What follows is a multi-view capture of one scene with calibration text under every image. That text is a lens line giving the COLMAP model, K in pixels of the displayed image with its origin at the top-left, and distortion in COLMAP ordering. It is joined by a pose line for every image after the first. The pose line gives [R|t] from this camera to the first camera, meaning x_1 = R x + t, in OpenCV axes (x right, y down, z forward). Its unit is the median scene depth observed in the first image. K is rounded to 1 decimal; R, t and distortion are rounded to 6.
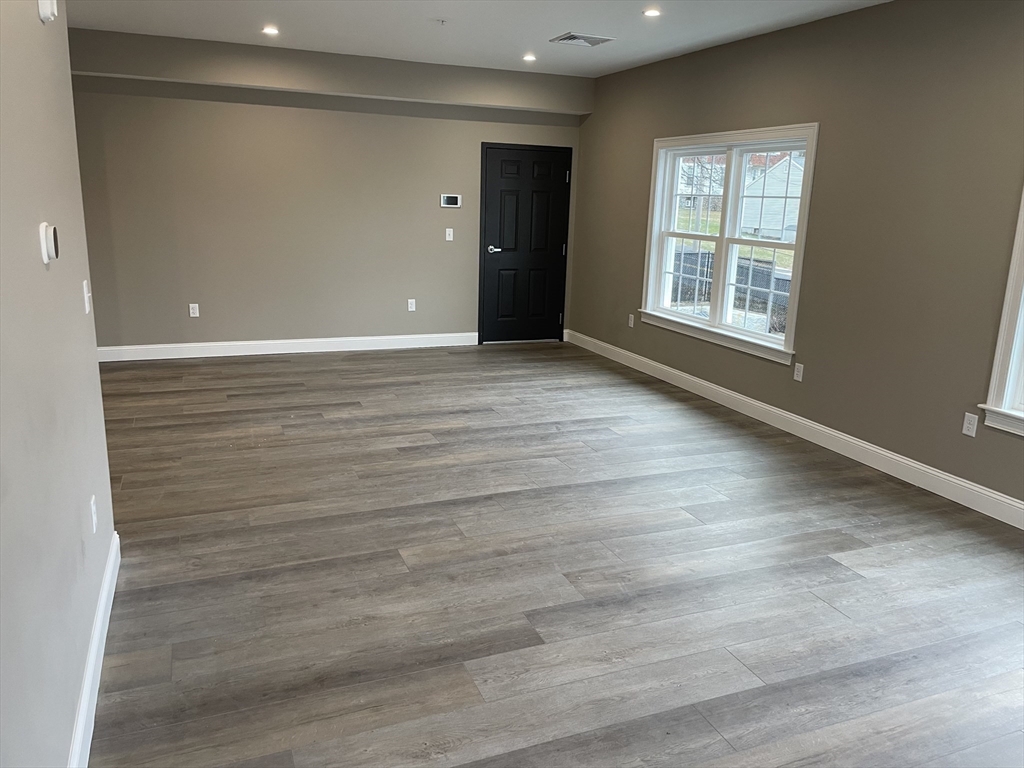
lens RADIAL K [[772.7, 0, 512.5], [0, 772.7, 386.8], [0, 0, 1]] dist [0.071150, -0.078847]
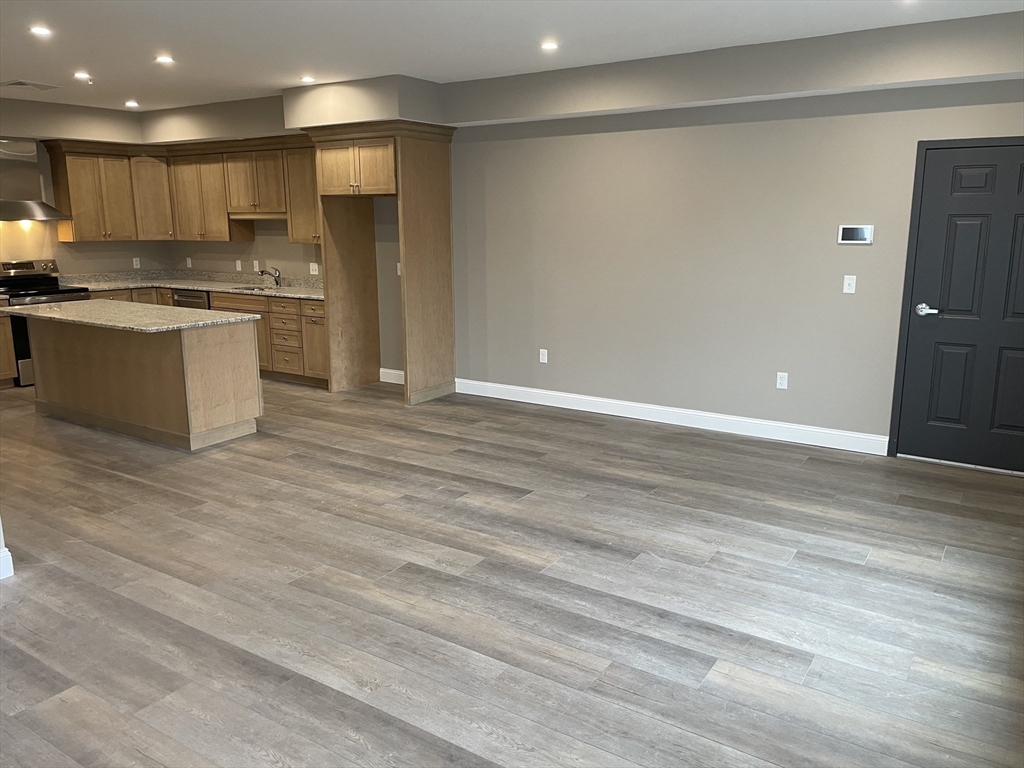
lens RADIAL K [[772.7, 0, 517.6], [0, 772.7, 376.6], [0, 0, 1]] dist [0.071150, -0.078847]
pose [[0.559943, 0.132517, -0.817865, 0.454278], [-0.178213, 0.983284, 0.037308, -0.131727], [0.809138, 0.124864, 0.574199, 0.557774]]
